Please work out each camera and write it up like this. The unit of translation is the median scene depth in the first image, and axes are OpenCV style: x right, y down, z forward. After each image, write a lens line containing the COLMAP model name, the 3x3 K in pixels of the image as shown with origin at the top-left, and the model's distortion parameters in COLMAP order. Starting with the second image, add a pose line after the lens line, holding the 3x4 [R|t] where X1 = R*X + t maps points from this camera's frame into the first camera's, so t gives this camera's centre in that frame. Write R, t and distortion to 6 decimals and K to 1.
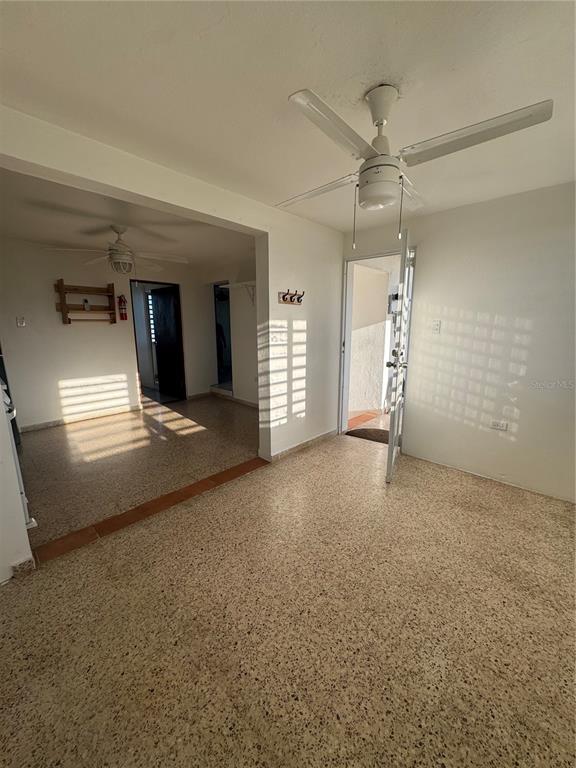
lens RADIAL K [[305.7, 0, 286.6], [0, 305.7, 383.4], [0, 0, 1]] dist [-0.002760, 0.000995]
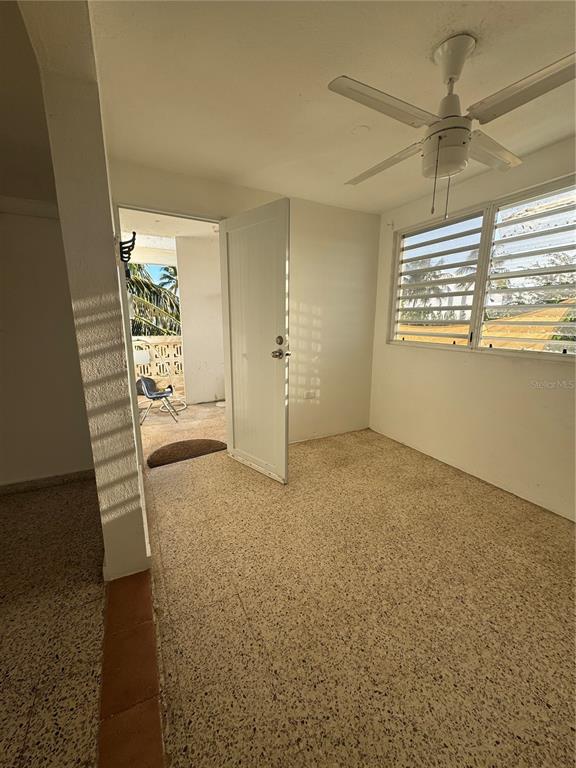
lens RADIAL K [[305.7, 0, 292.7], [0, 305.7, 384.4], [0, 0, 1]] dist [-0.002760, 0.000995]
pose [[0.323077, -0.197934, 0.925442, -0.426302], [0.170637, 0.974040, 0.148758, -0.091586], [-0.930862, 0.109854, 0.348465, 0.603884]]
